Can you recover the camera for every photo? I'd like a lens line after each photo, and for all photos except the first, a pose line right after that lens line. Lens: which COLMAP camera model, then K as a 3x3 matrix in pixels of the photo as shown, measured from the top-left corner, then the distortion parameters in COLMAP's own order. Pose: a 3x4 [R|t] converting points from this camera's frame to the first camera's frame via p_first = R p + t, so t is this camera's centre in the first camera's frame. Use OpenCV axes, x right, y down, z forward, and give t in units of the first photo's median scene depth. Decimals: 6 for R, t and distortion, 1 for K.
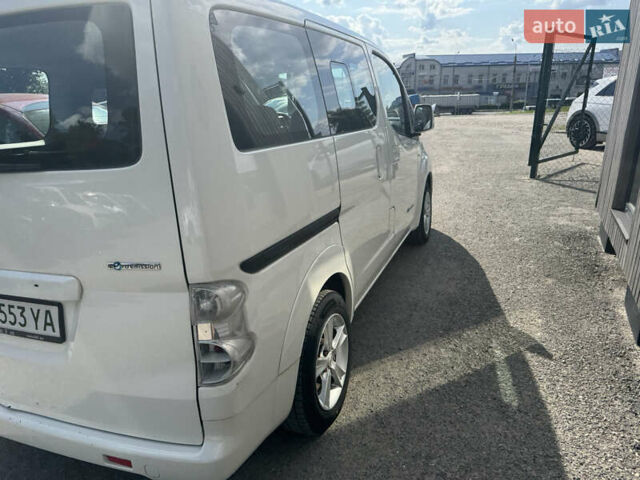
lens RADIAL K [[448.3, 0, 333.6], [0, 448.3, 232.9], [0, 0, 1]] dist [0.038004, -0.040938]
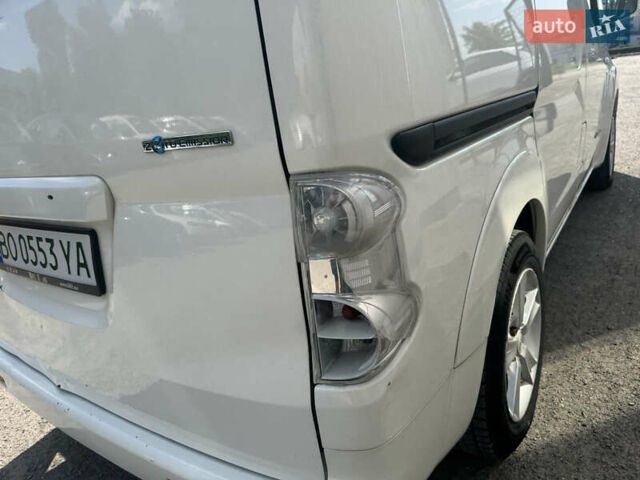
lens RADIAL K [[448.3, 0, 338.9], [0, 448.3, 233.5], [0, 0, 1]] dist [0.038004, -0.040938]
pose [[0.971588, -0.007634, -0.236556, -0.134851], [0.021059, 0.998304, 0.054278, 0.128157], [0.235740, -0.057717, 0.970101, 0.467242]]
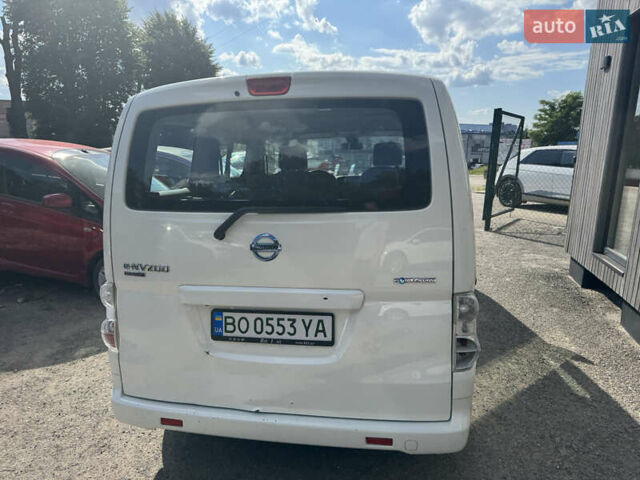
lens RADIAL K [[448.3, 0, 333.9], [0, 448.3, 235.3], [0, 0, 1]] dist [0.038004, -0.040938]
pose [[0.979512, 0.007942, 0.201227, -0.821431], [0.015169, 0.993473, -0.113053, 0.075797], [-0.200812, 0.113789, 0.972999, -0.245352]]
